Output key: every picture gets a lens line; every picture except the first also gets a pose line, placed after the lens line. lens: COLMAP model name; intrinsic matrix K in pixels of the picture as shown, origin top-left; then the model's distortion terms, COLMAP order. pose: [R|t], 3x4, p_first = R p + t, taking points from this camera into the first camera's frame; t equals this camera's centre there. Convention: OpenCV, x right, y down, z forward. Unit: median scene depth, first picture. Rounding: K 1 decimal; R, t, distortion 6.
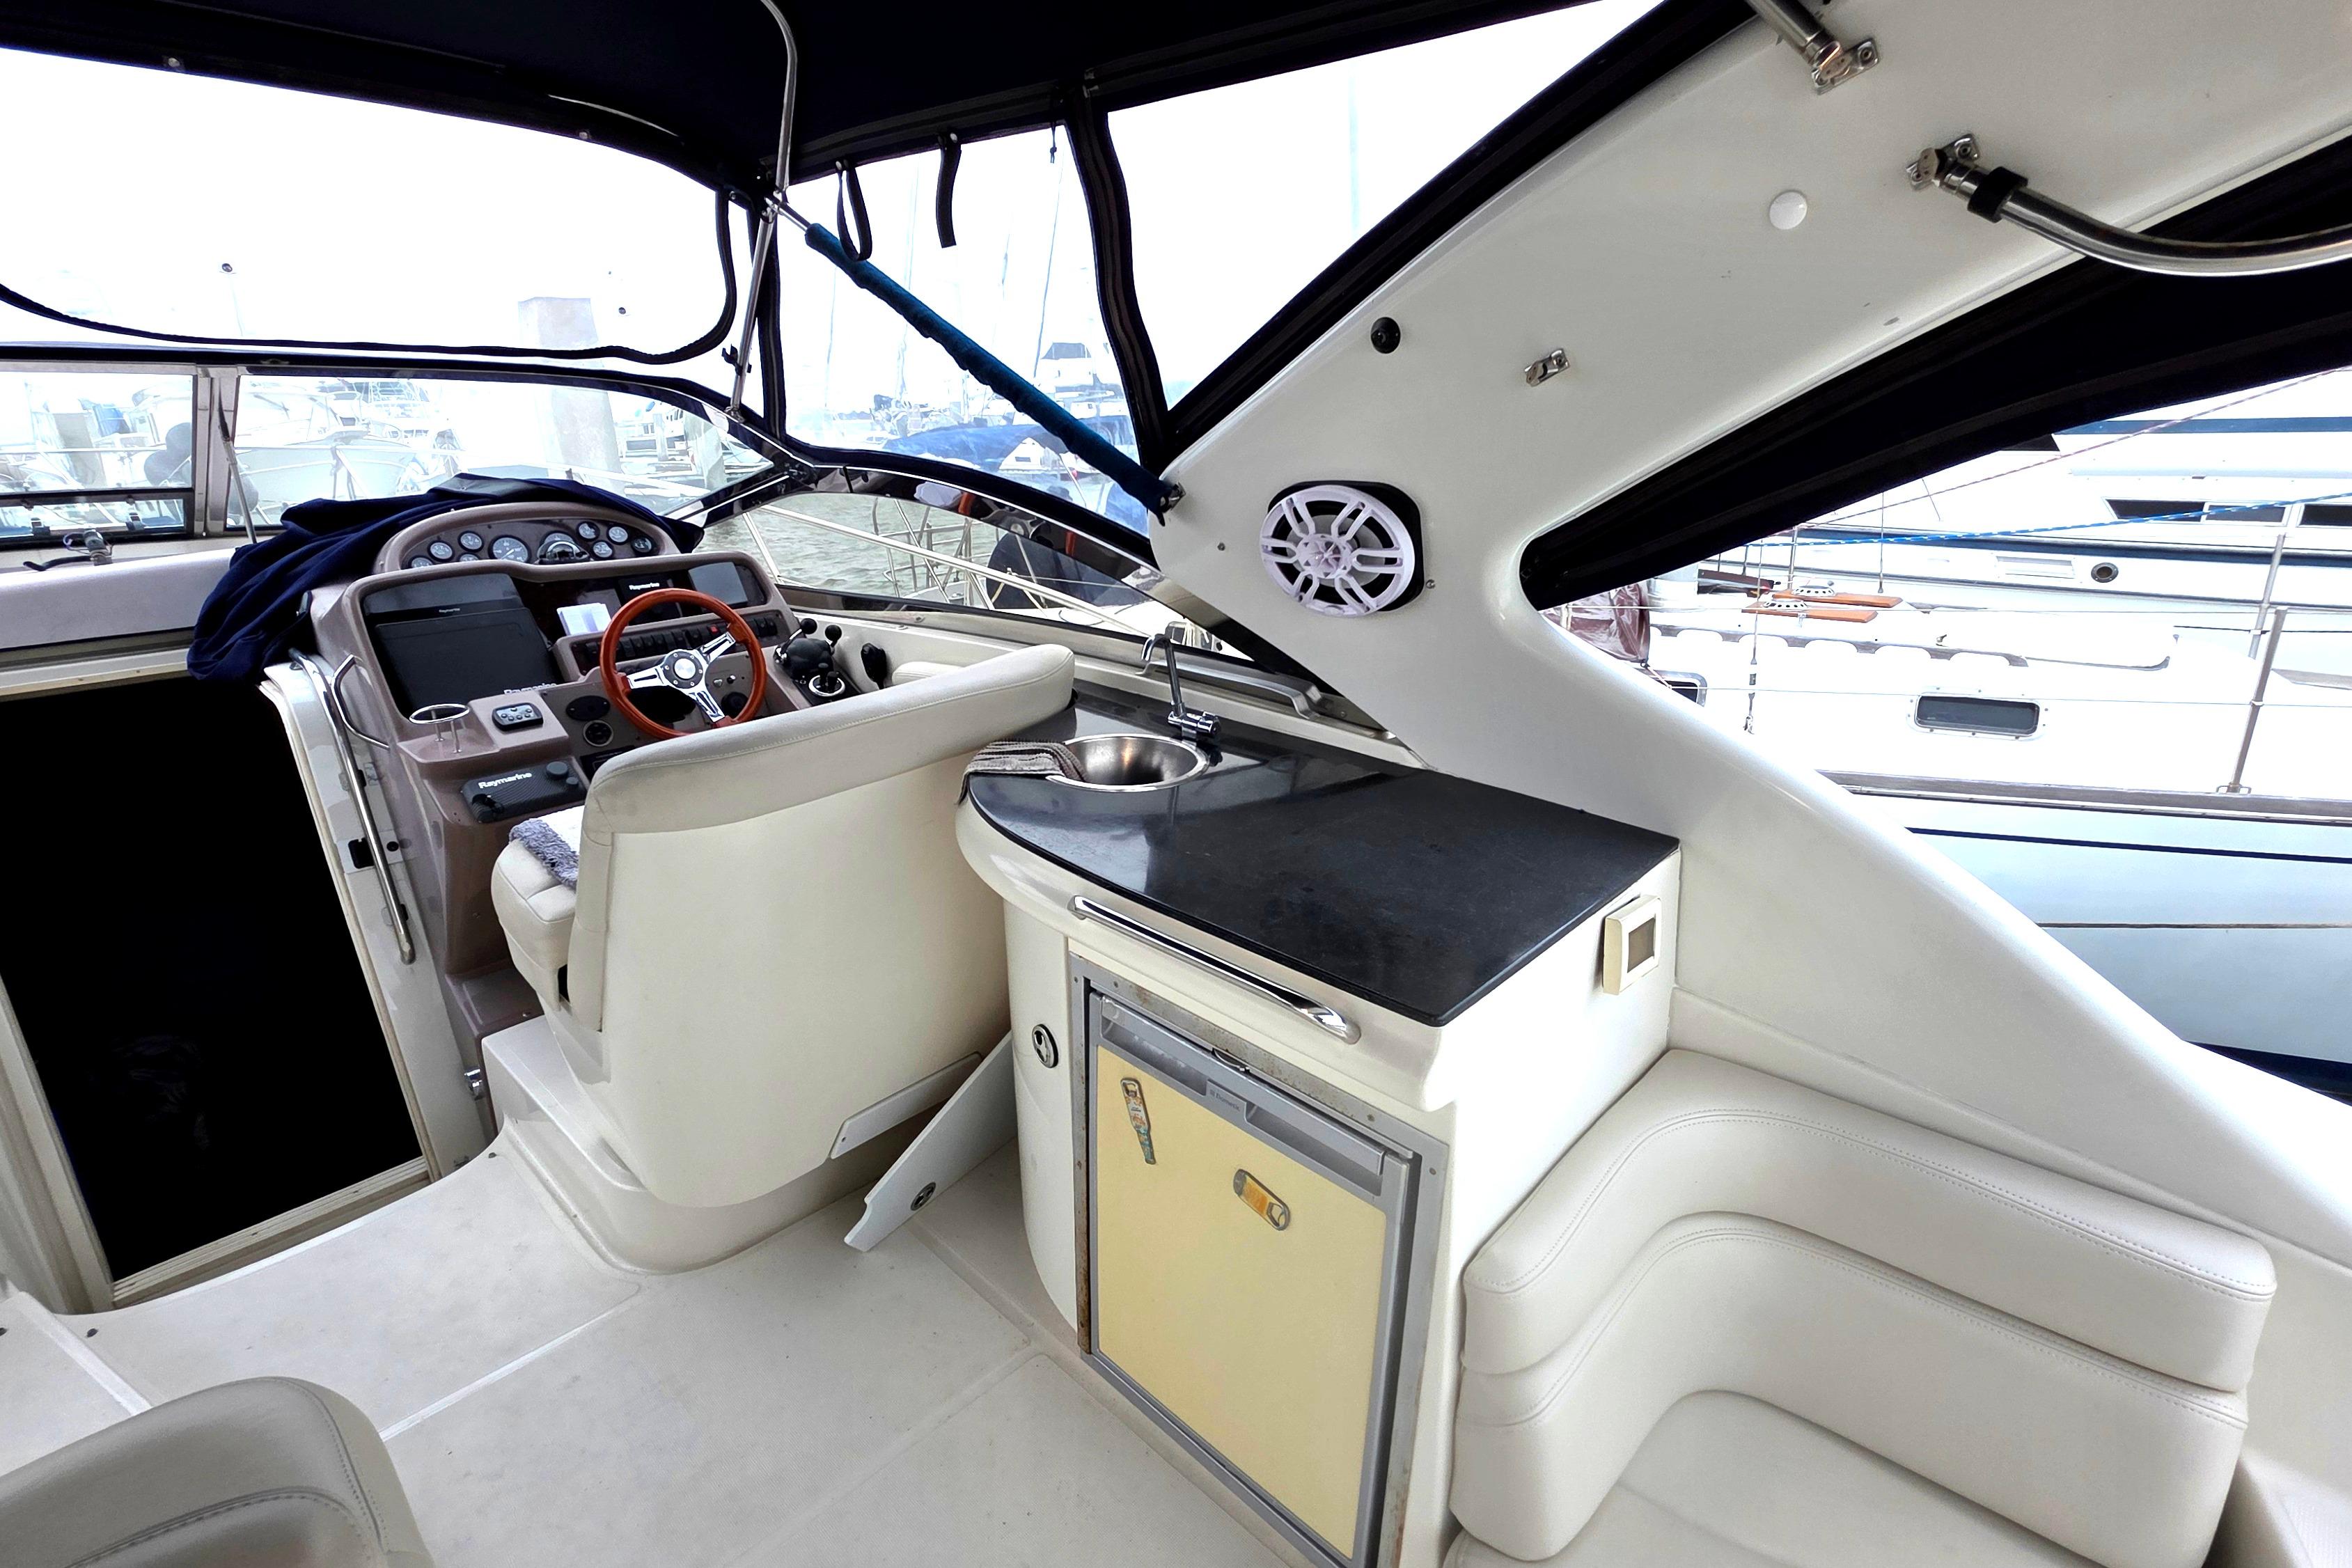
lens RADIAL K [[1113.8, 0, 1171.4], [0, 1113.8, 783.4], [0, 0, 1]] dist [0.003212, 0.000549]
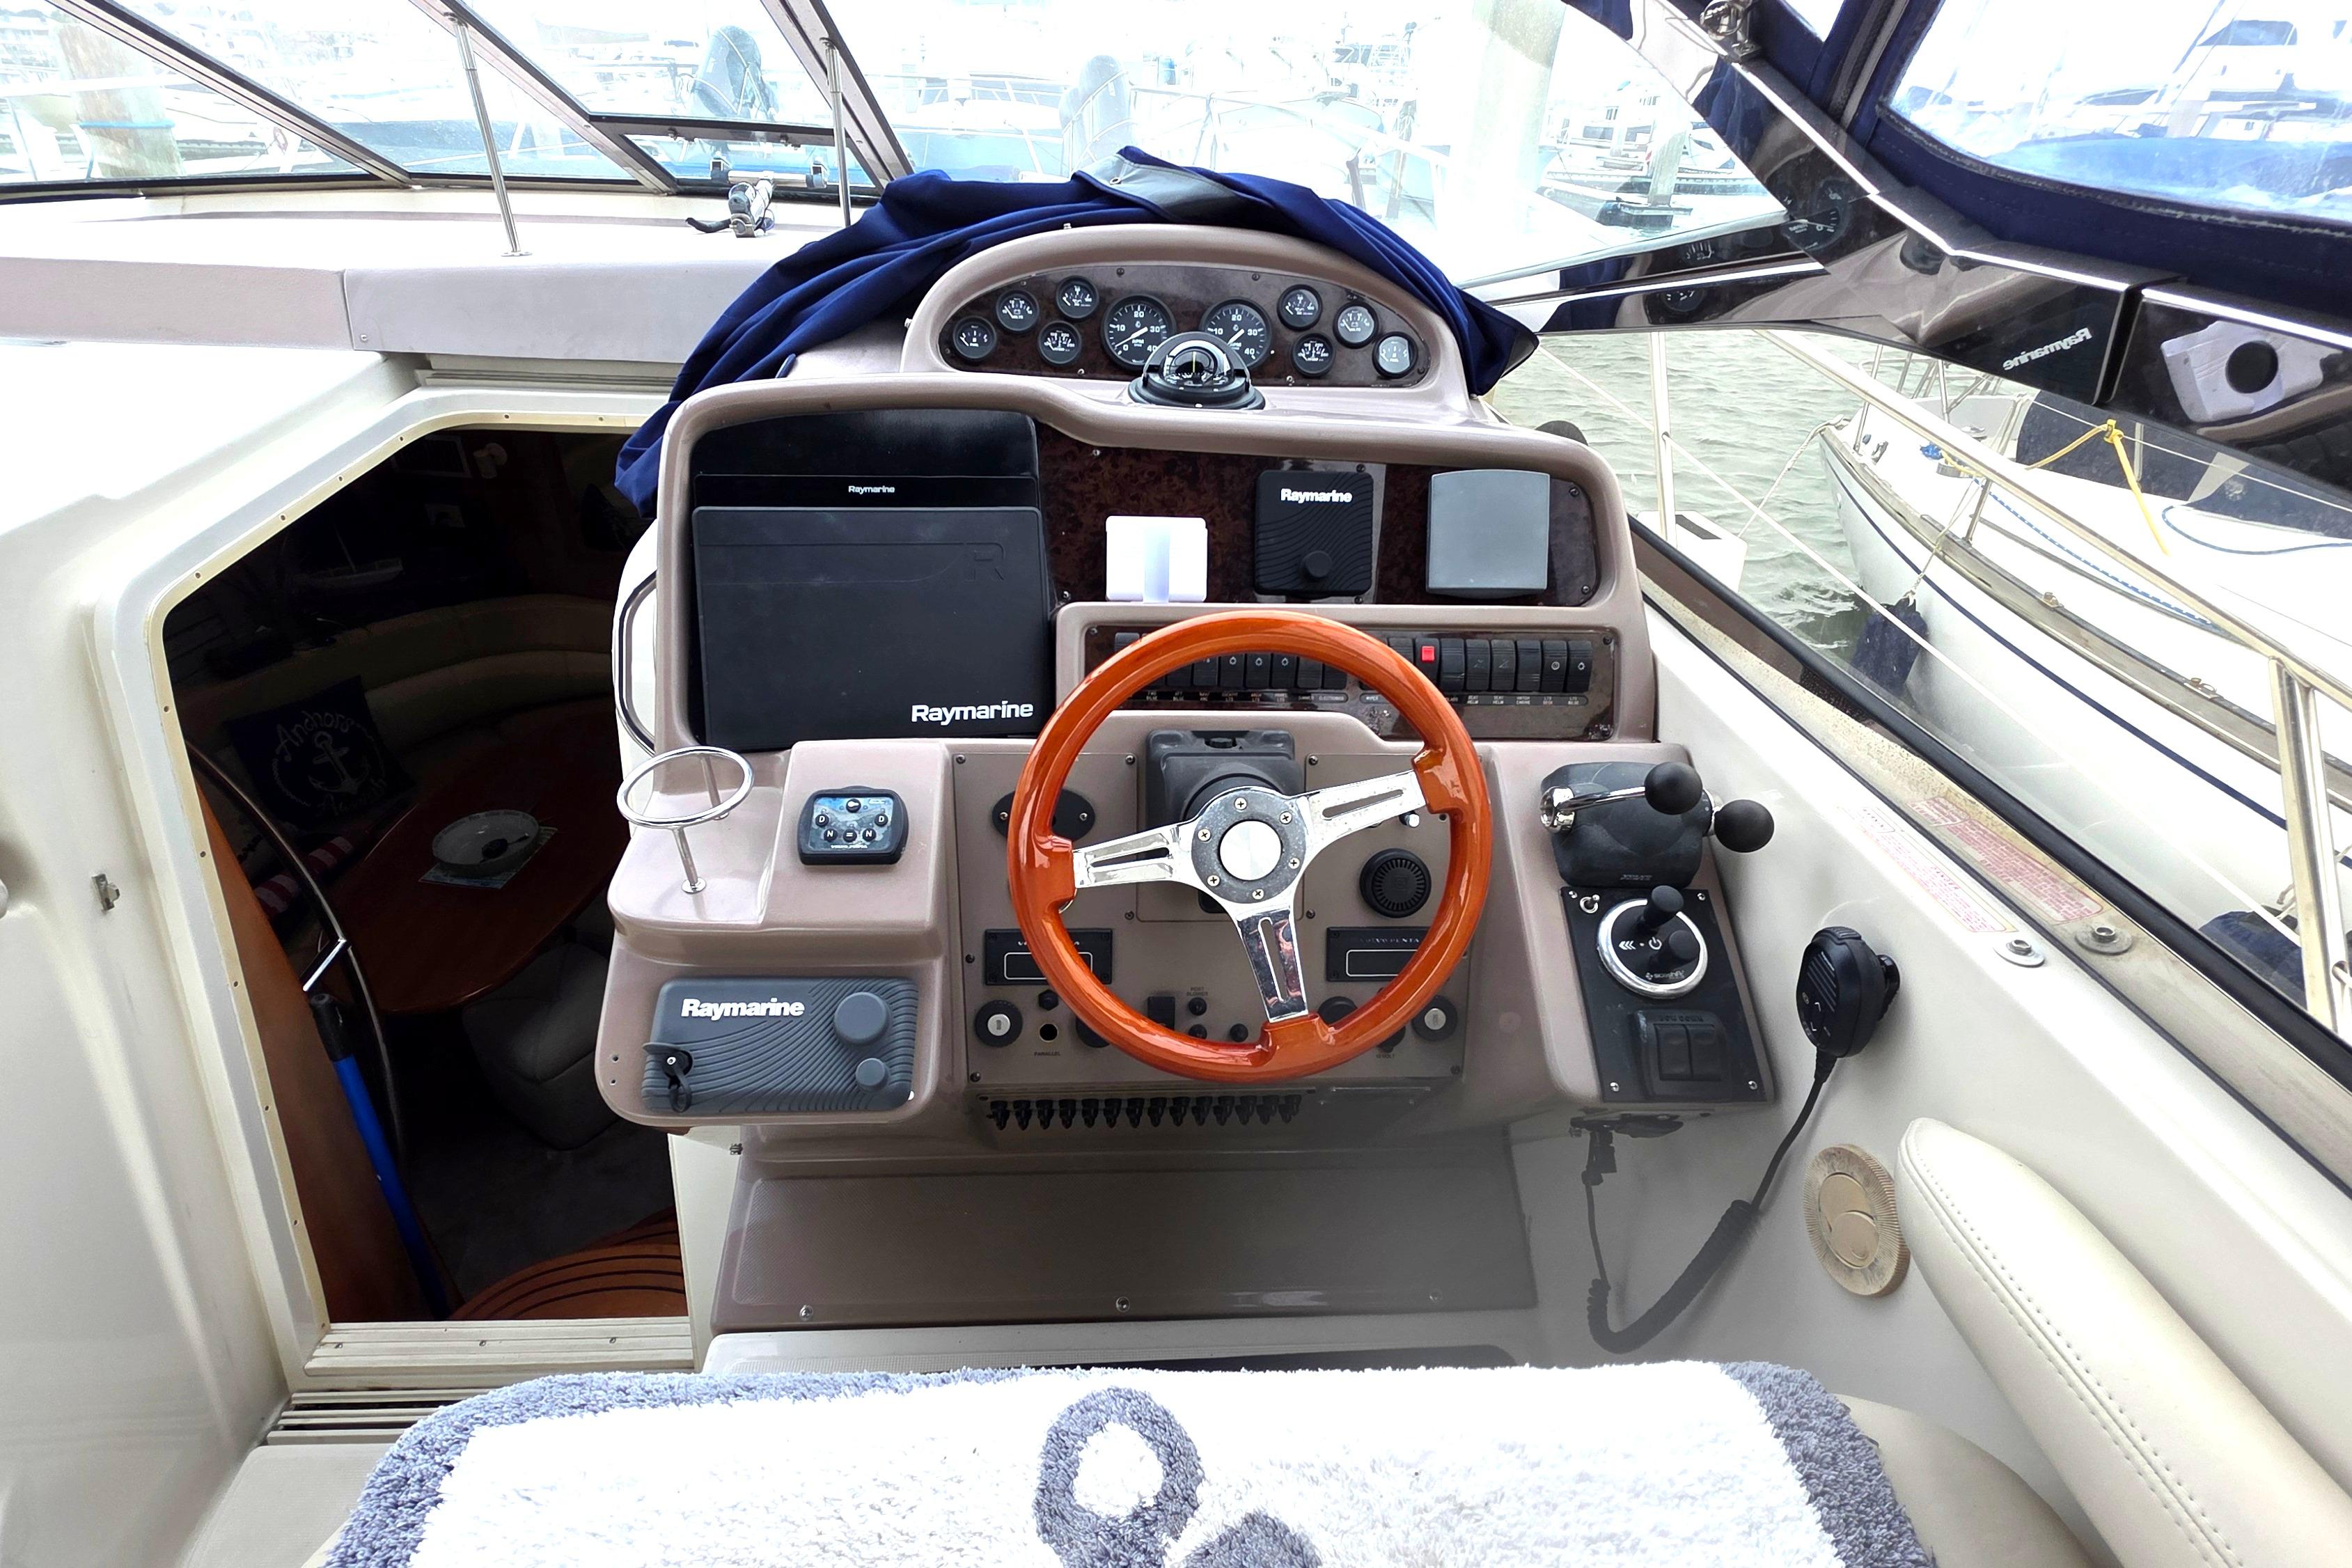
lens RADIAL K [[1122.8, 0, 1158.7], [0, 1122.8, 777.1], [0, 0, 1]] dist [0.005768, -0.001340]
pose [[0.724603, 0.409553, -0.554272, -0.275038], [-0.278610, 0.909695, 0.307948, -0.215600], [0.630339, -0.068714, 0.773273, 0.713955]]
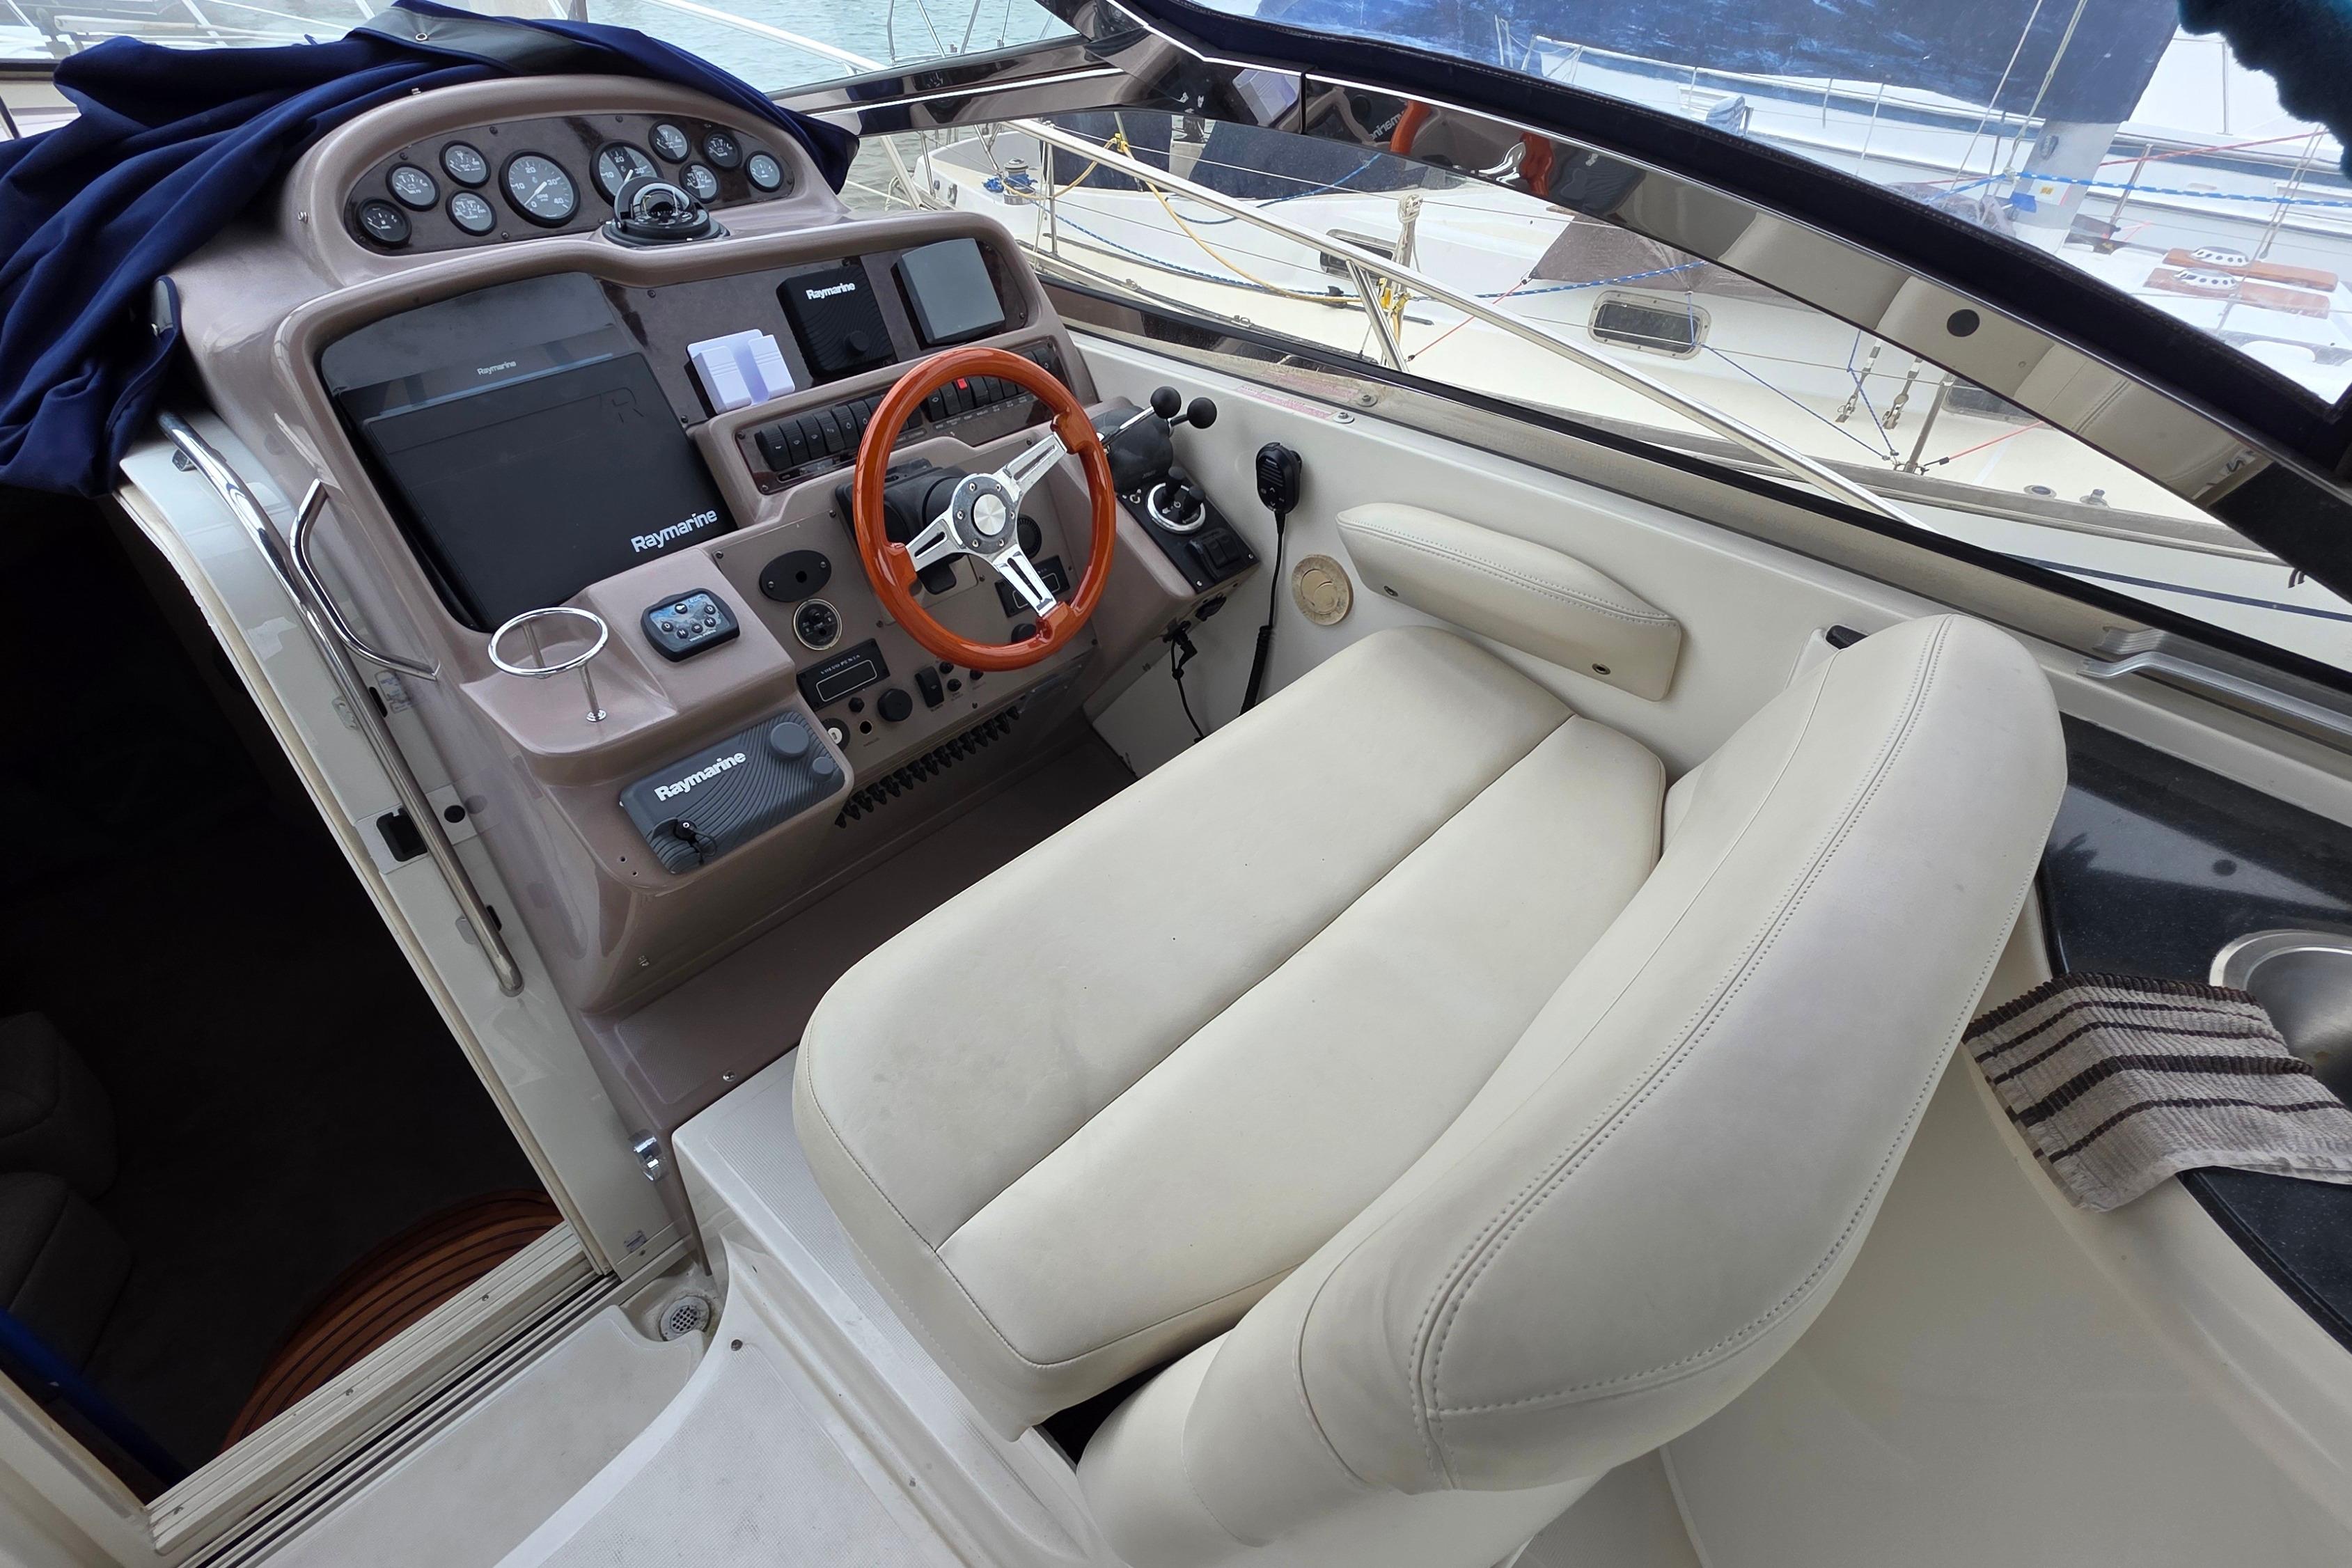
lens RADIAL K [[1113.8, 0, 1176.8], [0, 1113.8, 778.6], [0, 0, 1]] dist [0.003212, 0.000549]
pose [[0.997327, 0.031259, 0.066048, -0.375413], [-0.051986, 0.938731, 0.340707, -0.165440], [-0.051352, -0.343230, 0.937847, 0.466100]]
